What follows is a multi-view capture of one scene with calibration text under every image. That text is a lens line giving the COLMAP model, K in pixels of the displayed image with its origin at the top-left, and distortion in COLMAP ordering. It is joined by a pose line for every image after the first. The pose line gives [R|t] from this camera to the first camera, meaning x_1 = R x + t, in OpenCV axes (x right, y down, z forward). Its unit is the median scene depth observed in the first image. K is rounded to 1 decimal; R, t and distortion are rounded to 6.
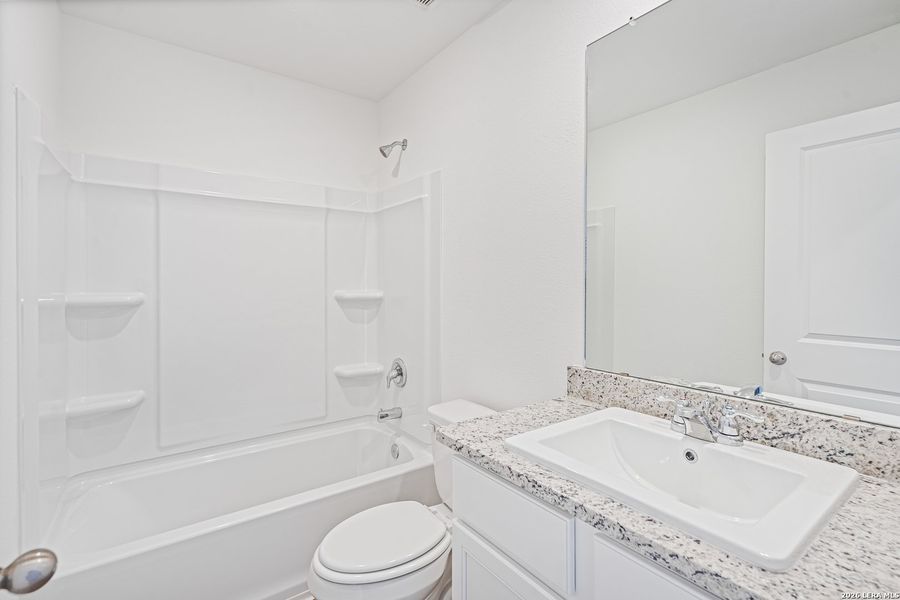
lens RADIAL K [[414.0, 0, 447.9], [0, 414.0, 286.4], [0, 0, 1]] dist [-0.002412, 0.000513]
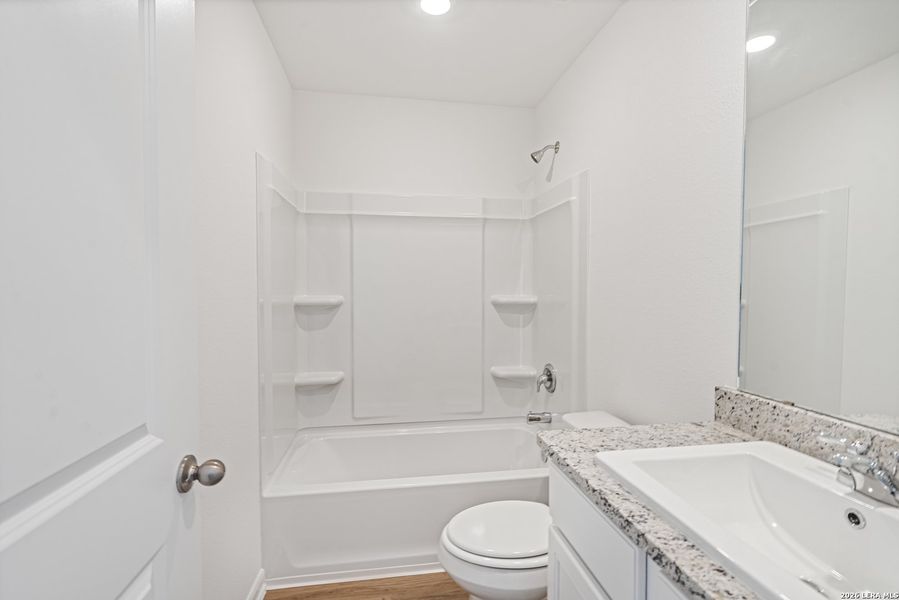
lens RADIAL K [[411.9, 0, 452.3], [0, 411.9, 301.6], [0, 0, 1]] dist [-0.001535, -0.000231]
pose [[0.894775, 0.014369, -0.446286, 0.191603], [-0.004634, 0.999727, 0.022897, 0.003309], [0.446493, -0.018419, 0.894597, 0.014203]]
